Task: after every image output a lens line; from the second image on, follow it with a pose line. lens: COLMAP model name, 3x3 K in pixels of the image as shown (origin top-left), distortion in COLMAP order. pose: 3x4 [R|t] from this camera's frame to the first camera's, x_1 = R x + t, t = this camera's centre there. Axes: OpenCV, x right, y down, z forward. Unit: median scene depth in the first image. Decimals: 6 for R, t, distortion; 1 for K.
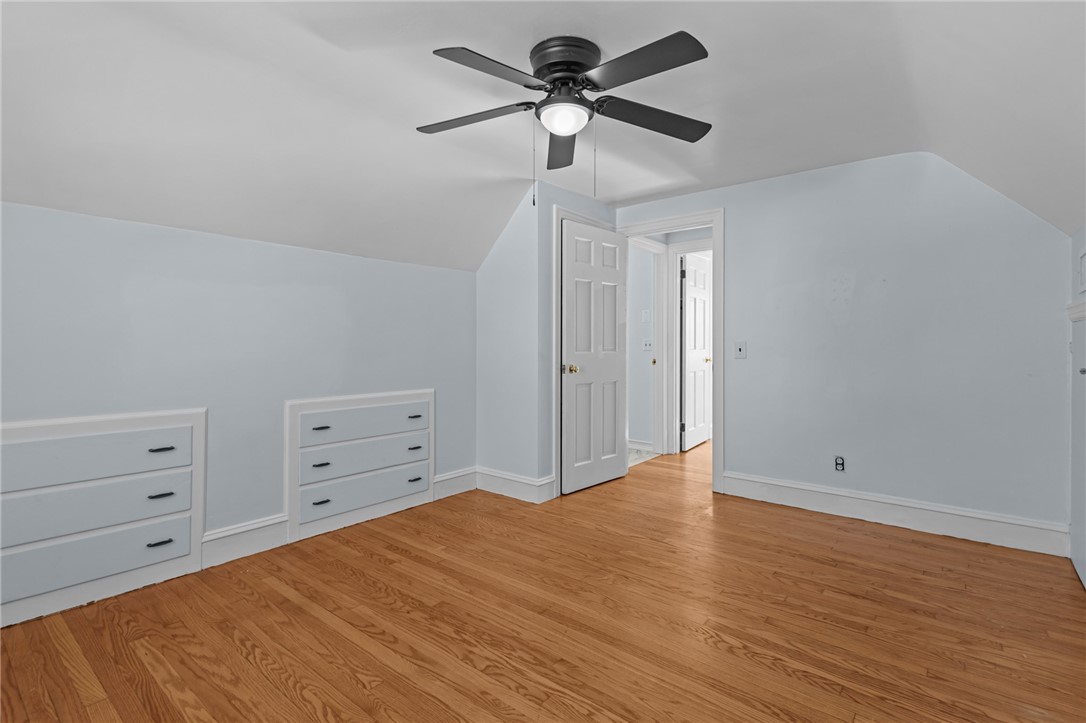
lens RADIAL K [[513.0, 0, 532.7], [0, 513.0, 336.0], [0, 0, 1]] dist [0.004041, -0.001679]
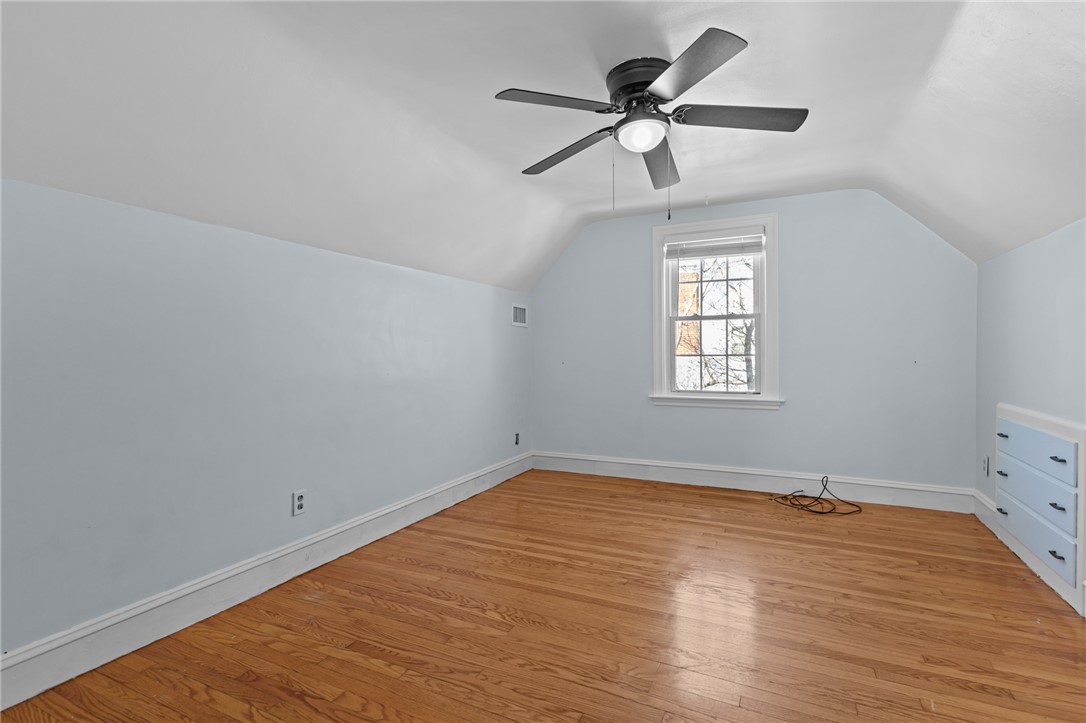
lens RADIAL K [[513.0, 0, 538.6], [0, 513.0, 353.2], [0, 0, 1]] dist [0.004041, -0.001679]
pose [[-0.972980, 0.004043, -0.230853, 0.509159], [0.010222, 0.999621, -0.025576, 0.044751], [0.230662, -0.027244, -0.972652, 1.981416]]
